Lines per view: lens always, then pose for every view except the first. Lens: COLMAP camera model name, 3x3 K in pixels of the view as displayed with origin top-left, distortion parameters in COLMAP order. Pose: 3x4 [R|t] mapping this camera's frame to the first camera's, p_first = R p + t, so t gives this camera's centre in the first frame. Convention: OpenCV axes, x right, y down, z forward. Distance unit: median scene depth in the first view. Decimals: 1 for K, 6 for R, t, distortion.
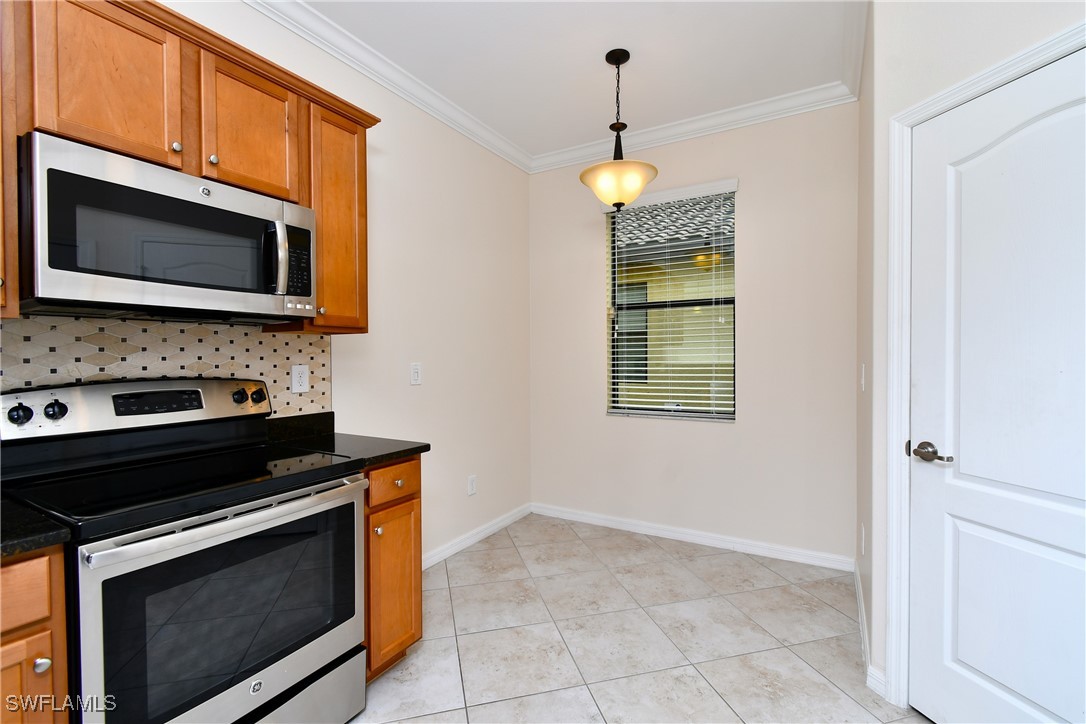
lens RADIAL K [[488.1, 0, 544.5], [0, 488.1, 358.0], [0, 0, 1]] dist [0.000786, 0.000144]
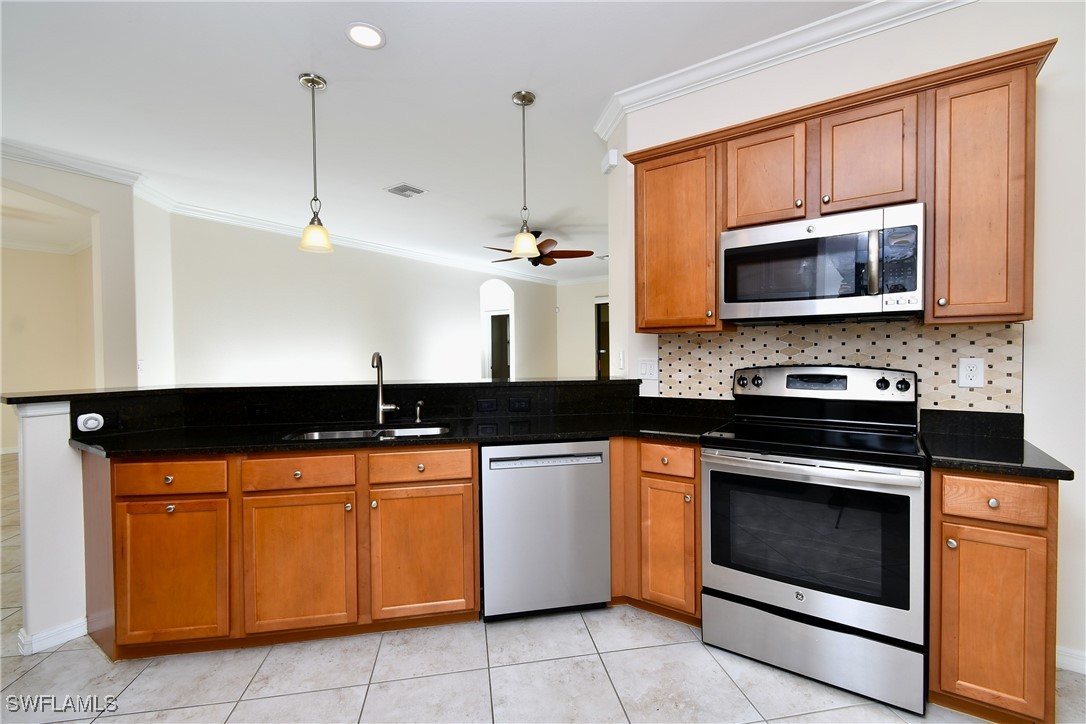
lens RADIAL K [[488.1, 0, 544.5], [0, 488.1, 358.0], [0, 0, 1]] dist [0.000786, 0.000144]
pose [[-0.097093, 0.029742, -0.994831, 0.562654], [0.011028, 0.999524, 0.028806, -0.023358], [0.995214, -0.008174, -0.097375, 0.301956]]
